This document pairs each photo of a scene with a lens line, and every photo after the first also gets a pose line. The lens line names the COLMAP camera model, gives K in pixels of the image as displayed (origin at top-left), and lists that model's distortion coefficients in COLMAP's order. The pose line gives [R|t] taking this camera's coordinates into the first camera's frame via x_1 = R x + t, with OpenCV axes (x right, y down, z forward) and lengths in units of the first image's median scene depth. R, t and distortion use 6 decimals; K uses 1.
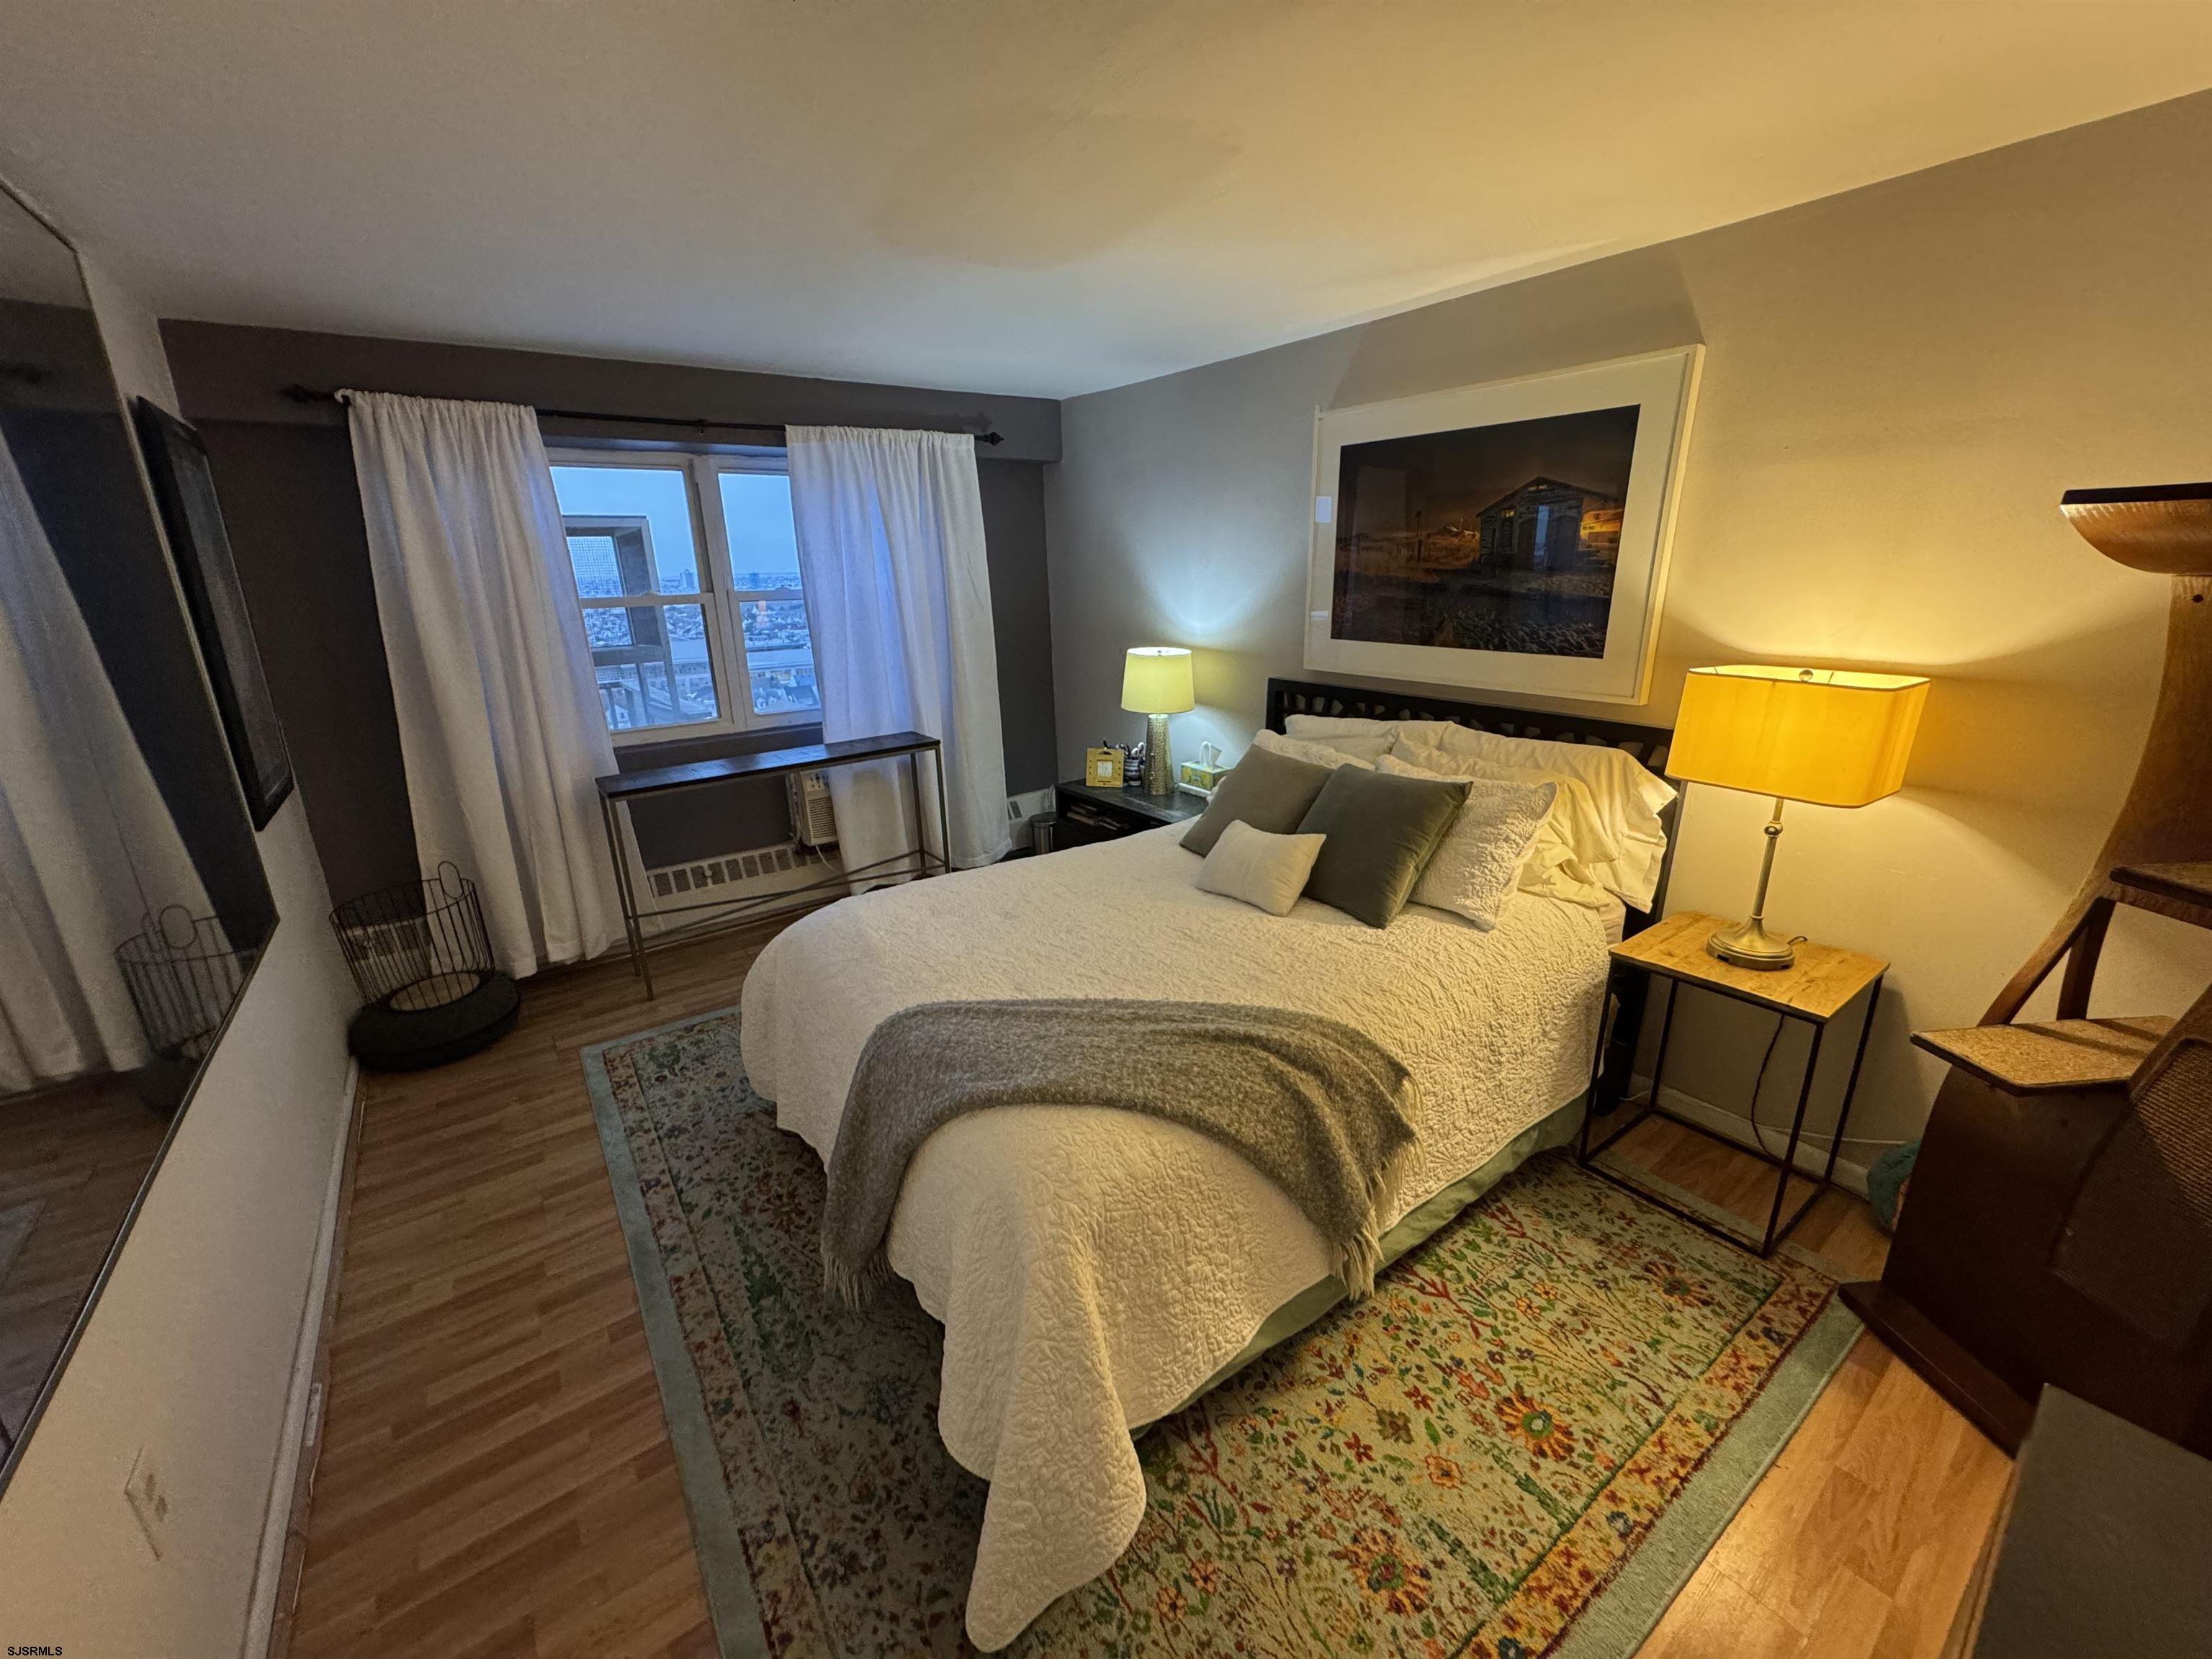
lens RADIAL K [[873.4, 0, 1103.4], [0, 873.4, 826.9], [0, 0, 1]] dist [-0.002293, 0.001030]
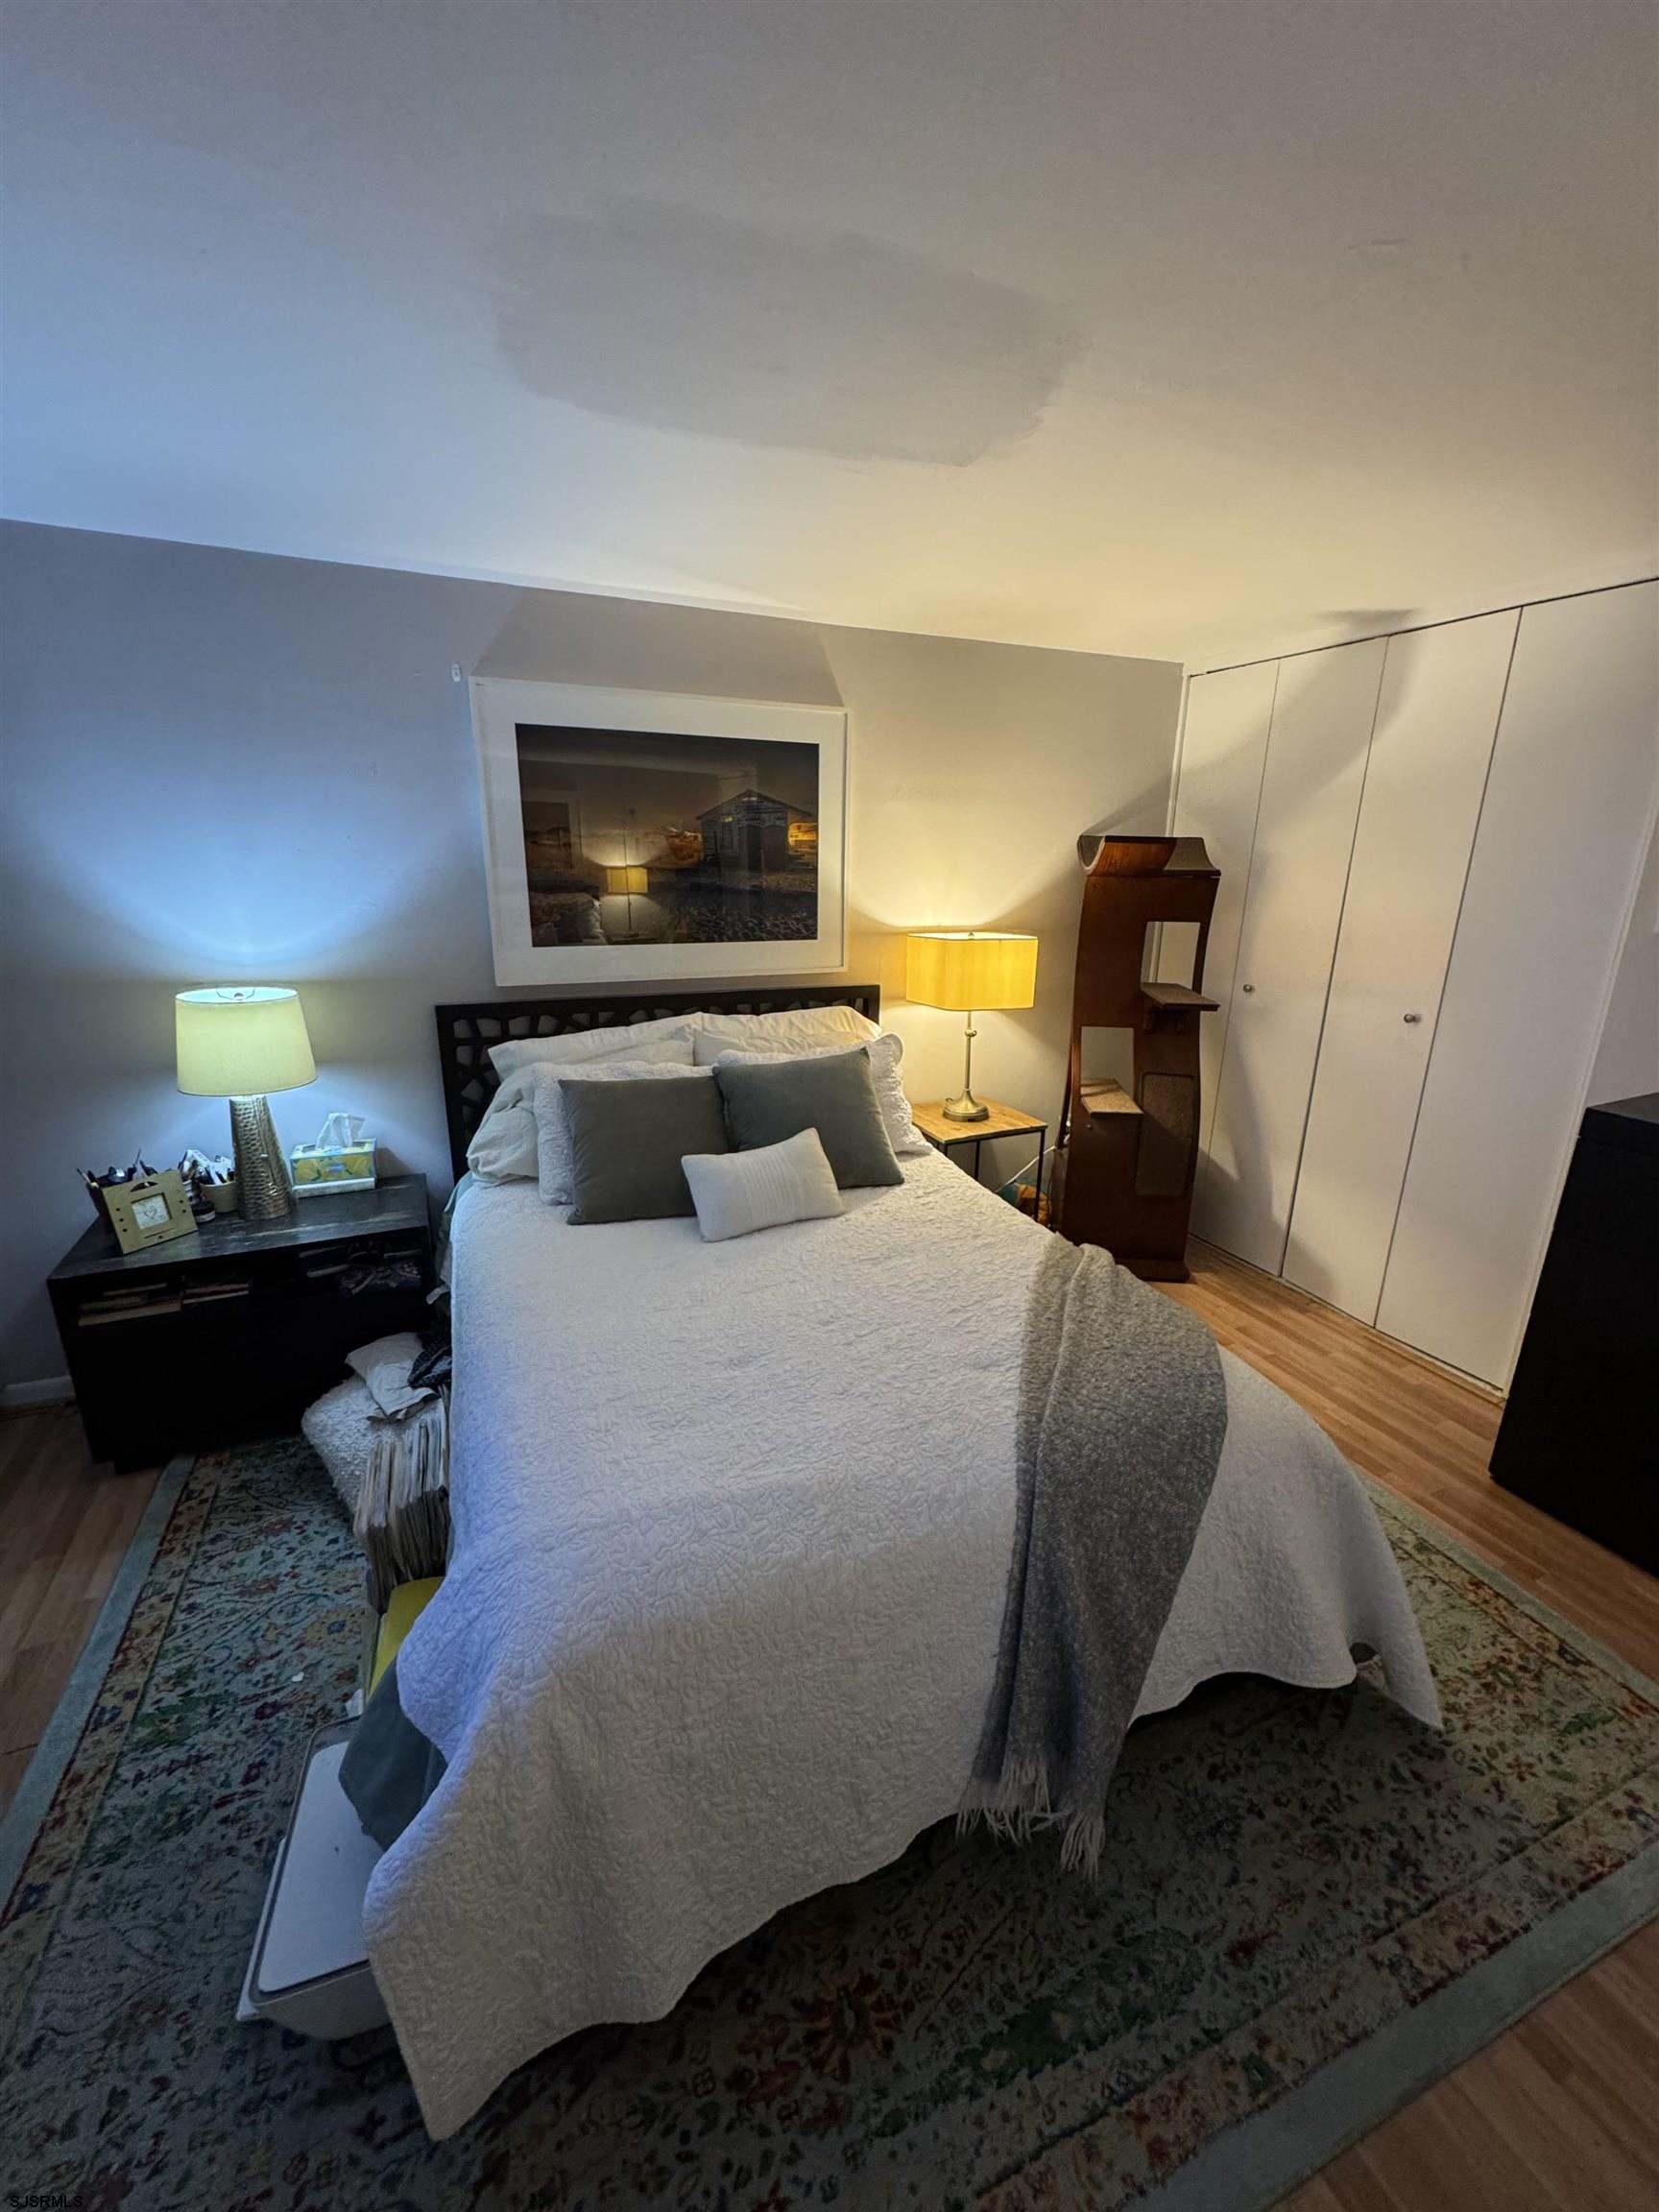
lens RADIAL K [[873.4, 0, 826.3], [0, 873.4, 1108.2], [0, 0, 1]] dist [-0.002293, 0.001030]
pose [[0.223089, -0.254302, 0.941043, -0.696506], [0.265051, 0.944826, 0.192490, -0.205422], [-0.938072, 0.206482, 0.278183, 0.695632]]
